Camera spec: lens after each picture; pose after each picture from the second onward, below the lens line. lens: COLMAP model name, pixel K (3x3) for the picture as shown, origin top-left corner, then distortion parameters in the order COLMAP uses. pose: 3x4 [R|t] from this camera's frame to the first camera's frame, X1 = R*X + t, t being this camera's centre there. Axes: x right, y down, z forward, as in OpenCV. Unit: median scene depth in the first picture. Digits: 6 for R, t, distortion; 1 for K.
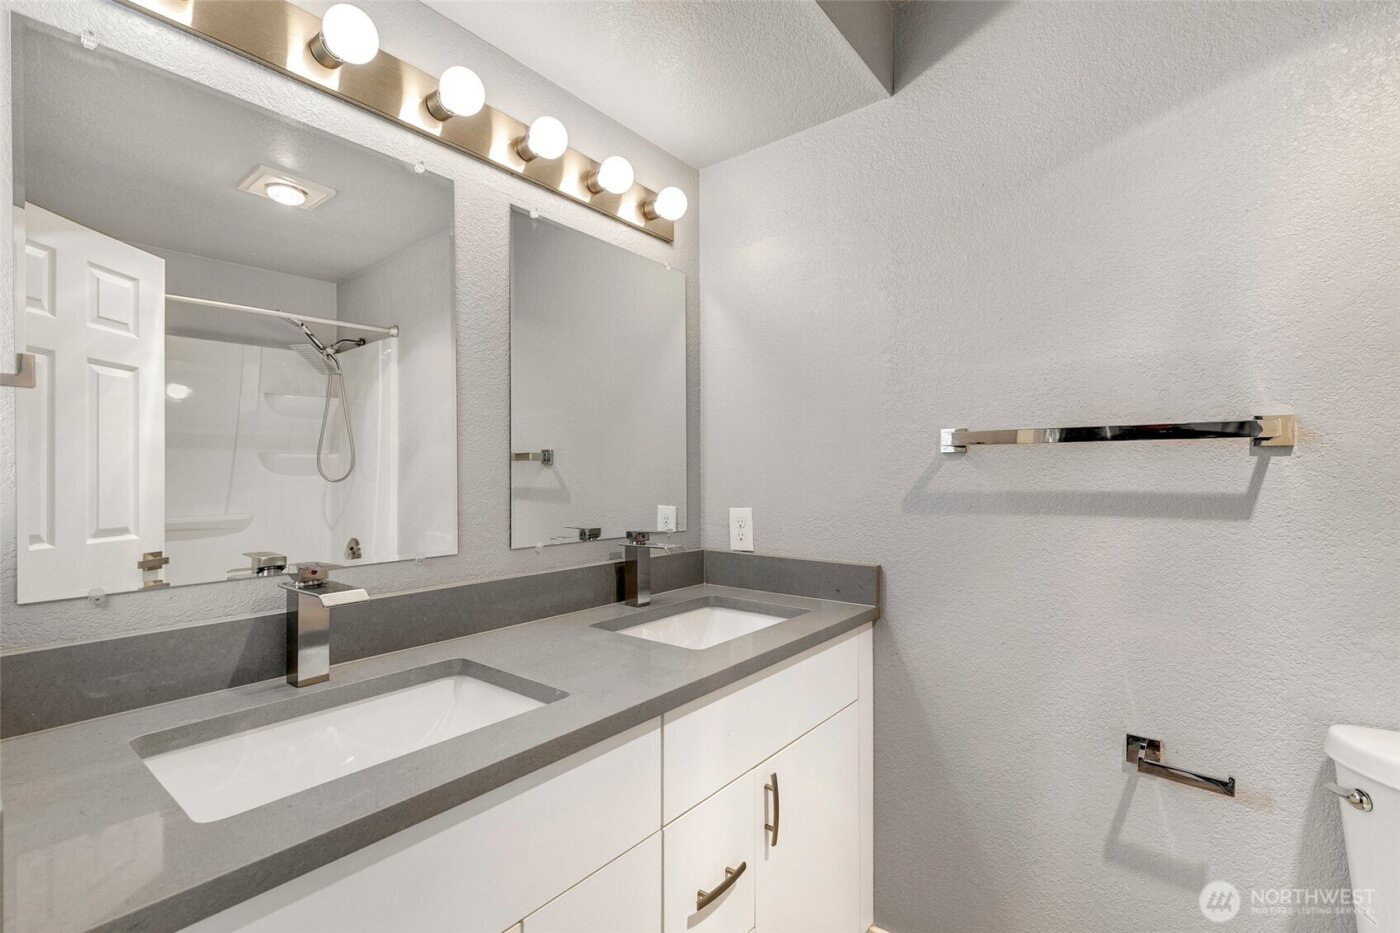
lens RADIAL K [[640.5, 0, 689.5], [0, 640.5, 470.2], [0, 0, 1]] dist [0.013573, -0.002996]
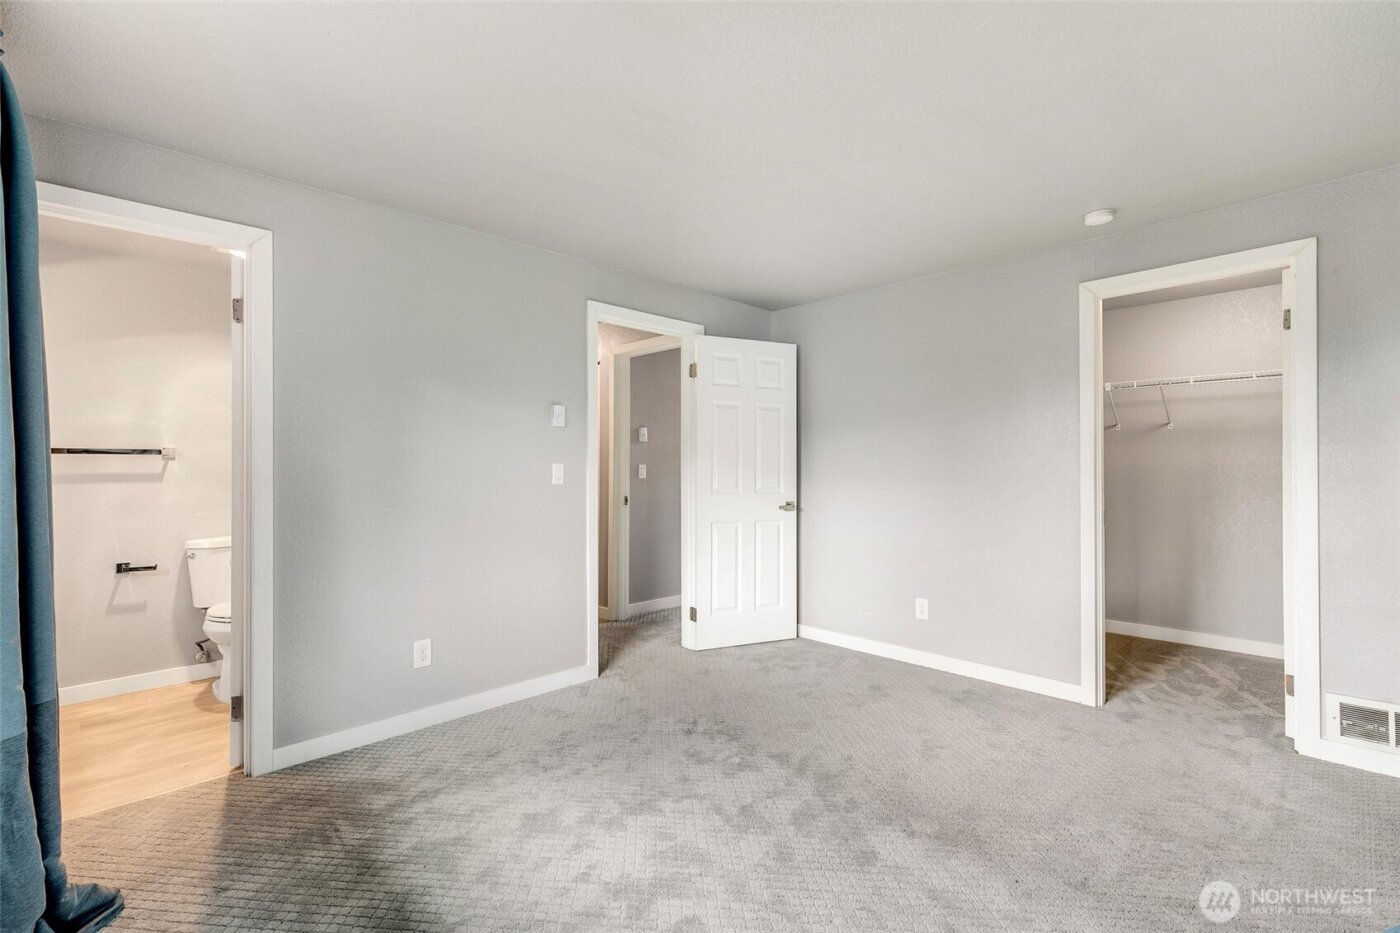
lens RADIAL K [[640.5, 0, 690.3], [0, 640.5, 471.4], [0, 0, 1]] dist [0.013573, -0.002996]
pose [[0.123465, 0.000514, 0.992349, -1.826957], [-0.003707, 0.999993, -0.000056, 0.020014], [-0.992342, -0.003671, 0.123466, -1.828353]]
